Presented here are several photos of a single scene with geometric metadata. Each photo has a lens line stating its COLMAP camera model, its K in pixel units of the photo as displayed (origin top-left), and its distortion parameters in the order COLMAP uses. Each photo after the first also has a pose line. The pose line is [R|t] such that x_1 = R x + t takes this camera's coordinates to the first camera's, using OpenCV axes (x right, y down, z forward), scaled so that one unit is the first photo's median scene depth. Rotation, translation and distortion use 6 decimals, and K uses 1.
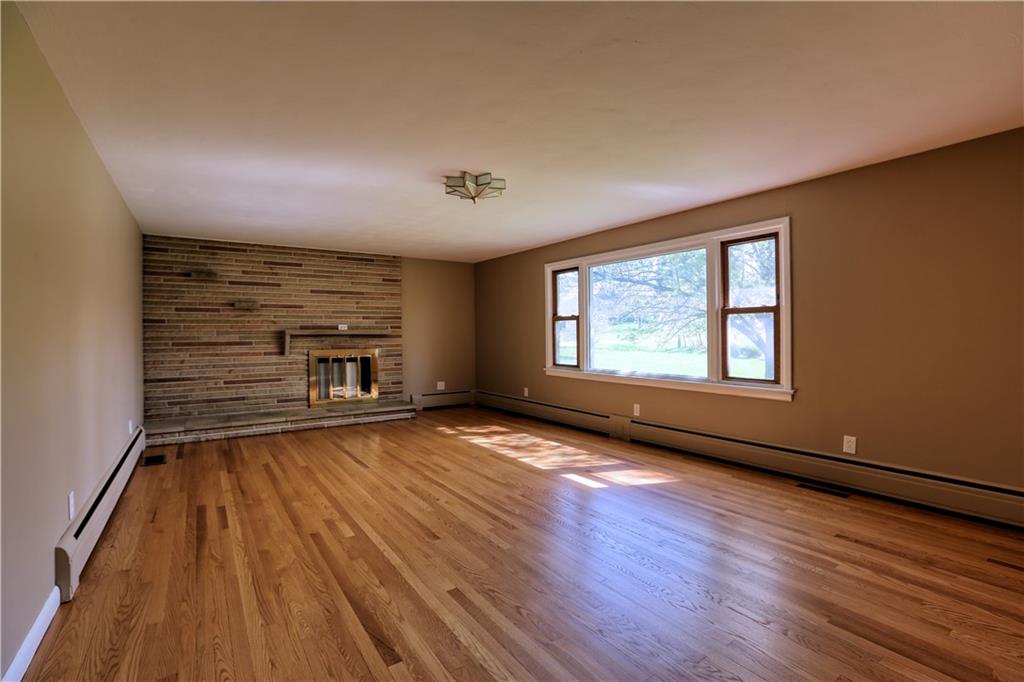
lens RADIAL K [[464.0, 0, 496.2], [0, 464.0, 341.7], [0, 0, 1]] dist [-0.025737, 0.005347]
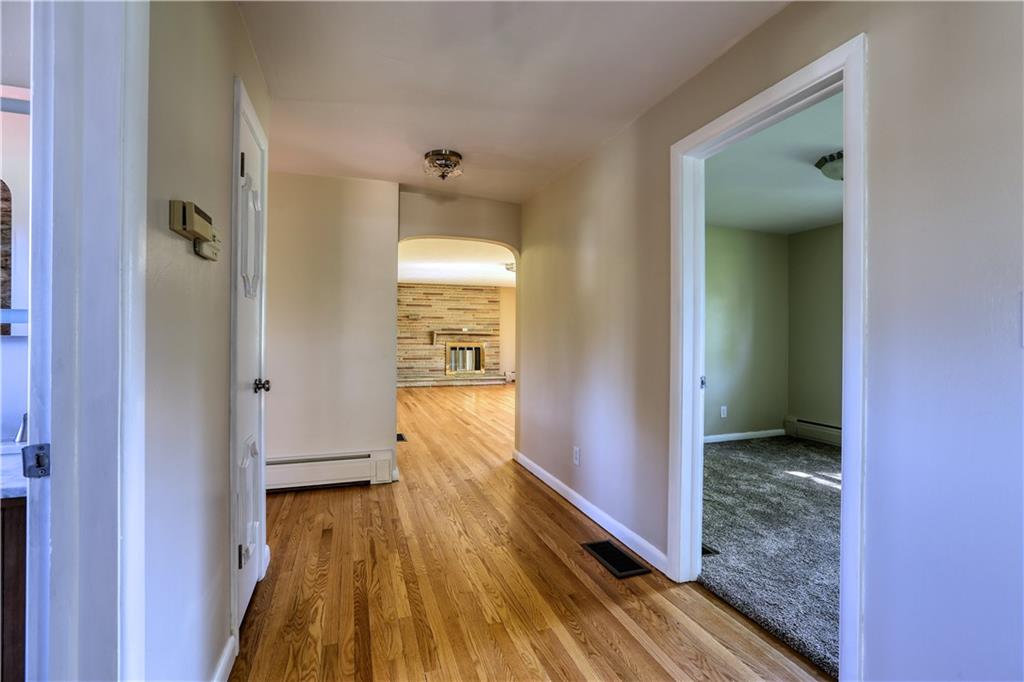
lens RADIAL K [[464.0, 0, 509.8], [0, 464.0, 339.2], [0, 0, 1]] dist [-0.025737, 0.005347]
pose [[0.971800, 0.013183, -0.235439, 0.243932], [-0.015887, 0.999828, -0.009590, 0.018992], [0.235272, 0.013060, 0.971842, -0.653809]]
